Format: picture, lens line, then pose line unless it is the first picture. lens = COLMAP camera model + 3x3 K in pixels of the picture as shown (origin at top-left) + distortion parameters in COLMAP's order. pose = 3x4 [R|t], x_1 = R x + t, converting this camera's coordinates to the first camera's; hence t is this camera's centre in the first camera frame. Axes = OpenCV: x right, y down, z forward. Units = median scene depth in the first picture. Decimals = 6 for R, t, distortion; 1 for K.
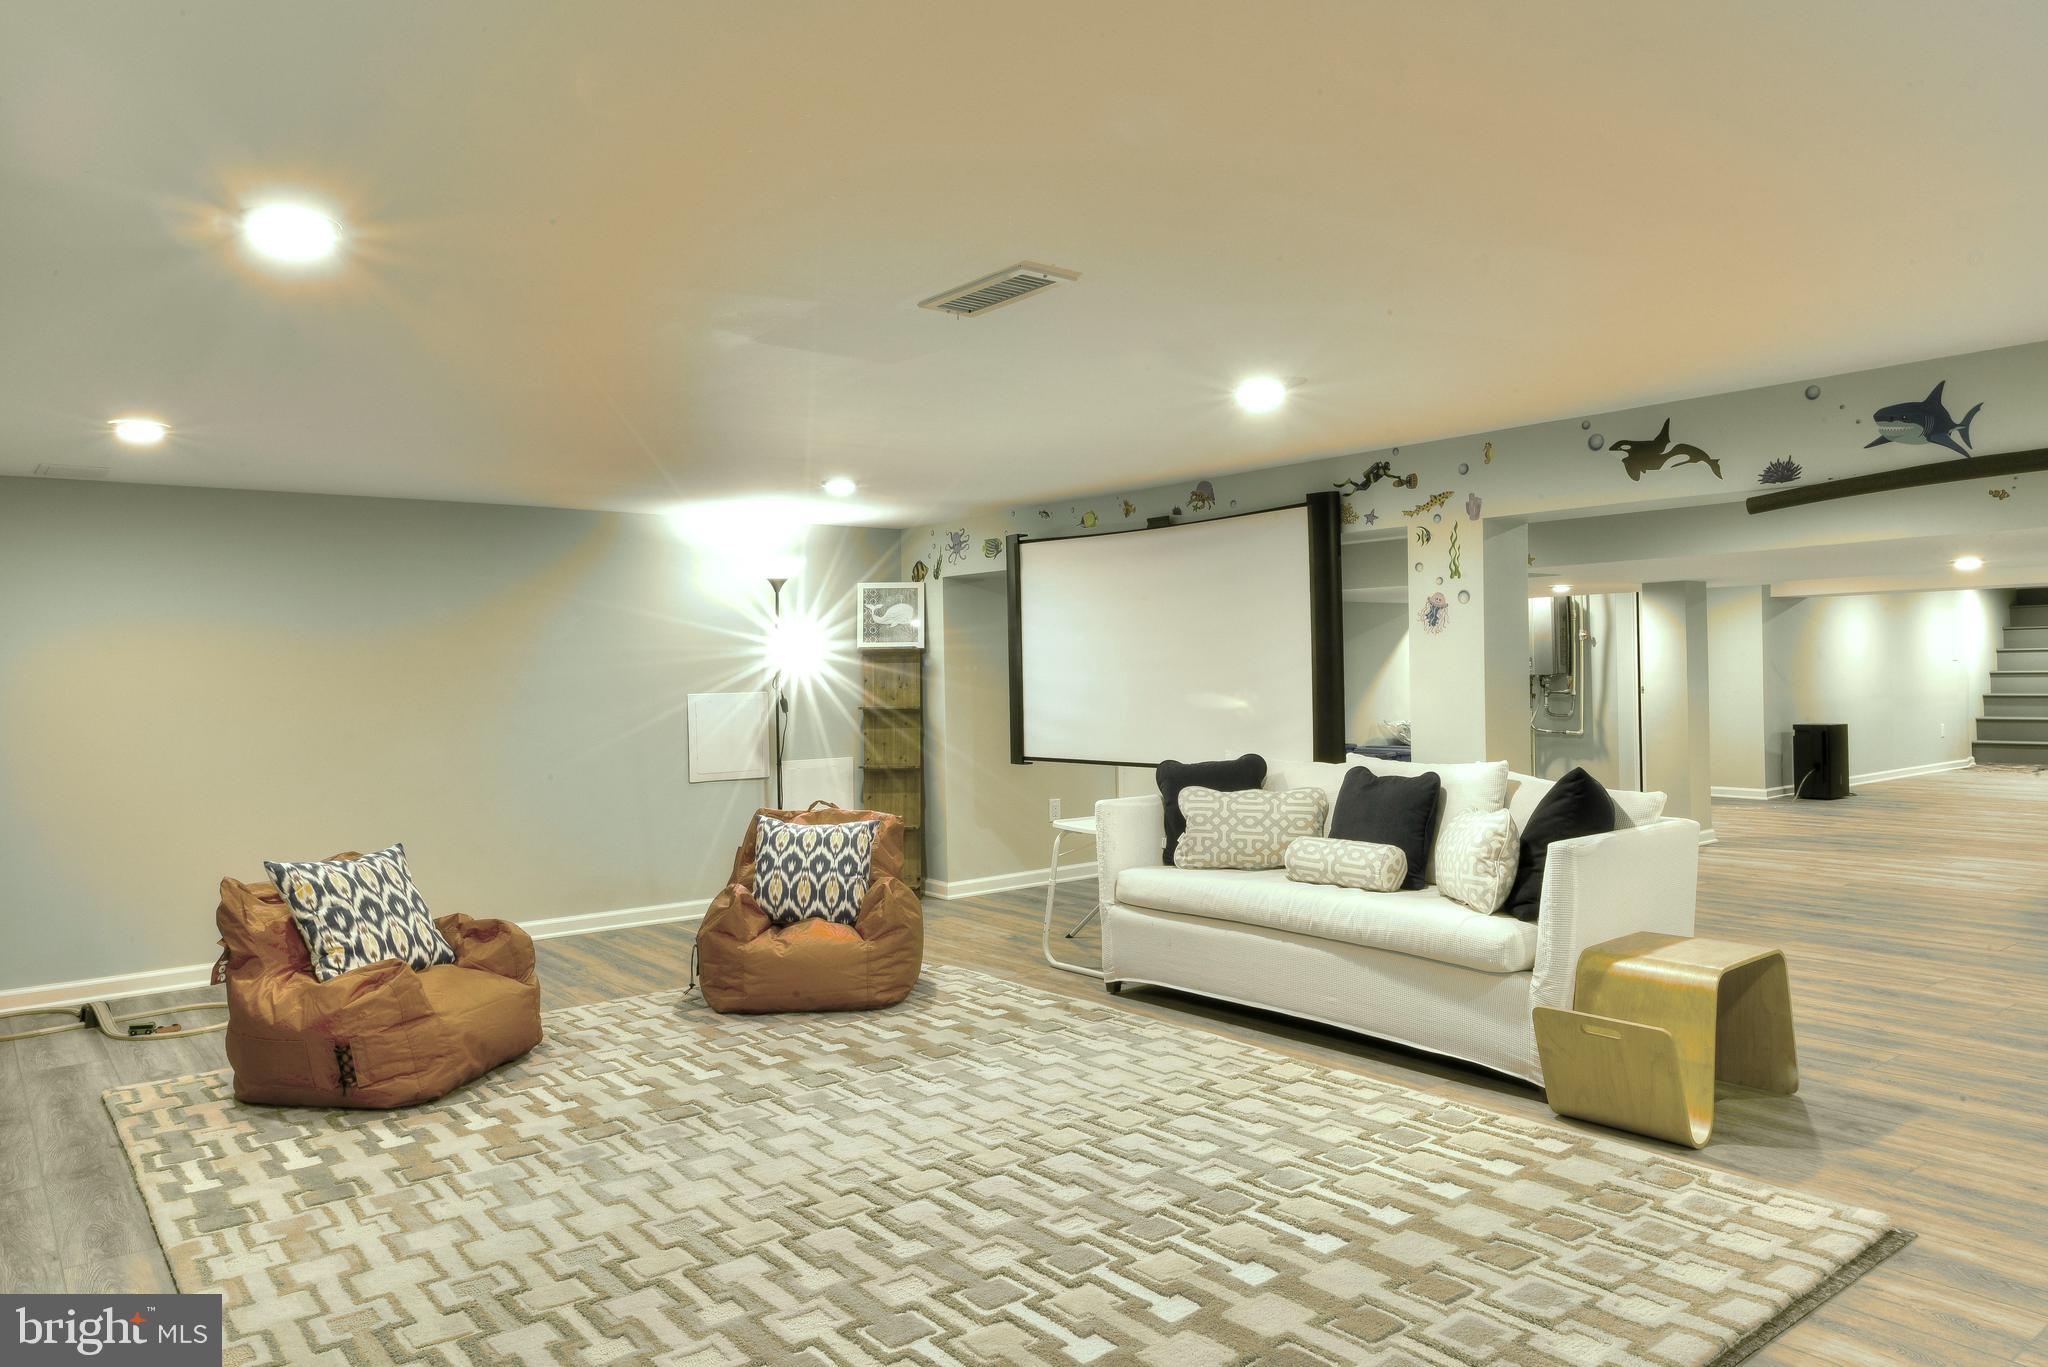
lens RADIAL K [[1354.0, 0, 1021.9], [0, 1354.0, 673.1], [0, 0, 1]] dist [0.006694, 0.000919]
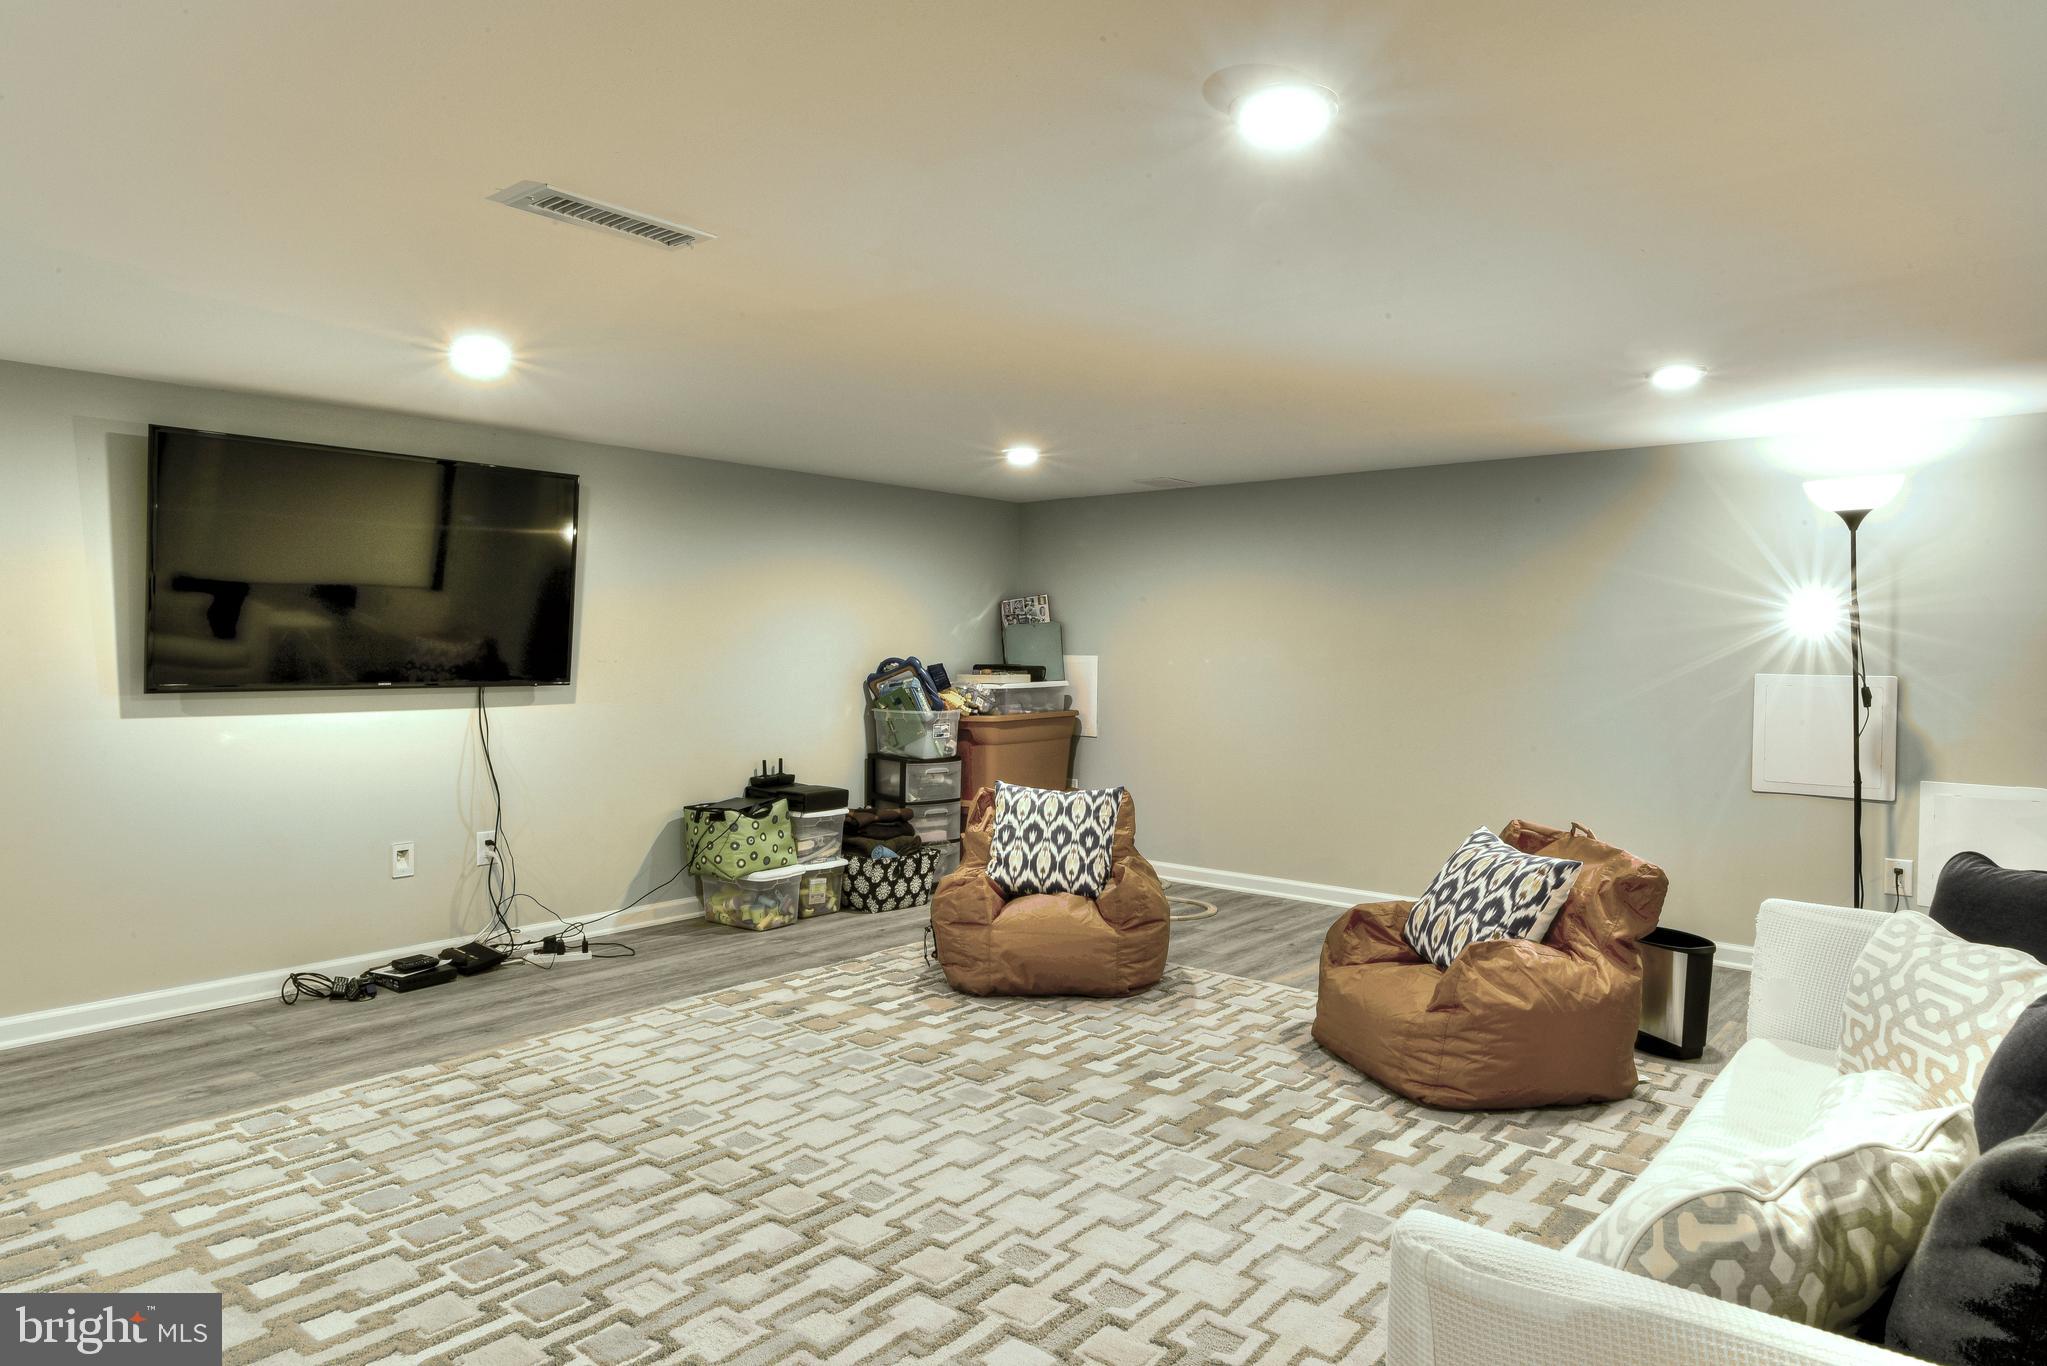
lens RADIAL K [[1253.9, 0, 1020.3], [0, 1253.9, 687.3], [0, 0, 1]] dist [0.009507, 0.001154]
pose [[0.199690, 0.055216, -0.978302, 0.597839], [-0.015664, 0.998463, 0.053157, -0.013000], [0.979734, 0.004709, 0.200248, 0.767675]]
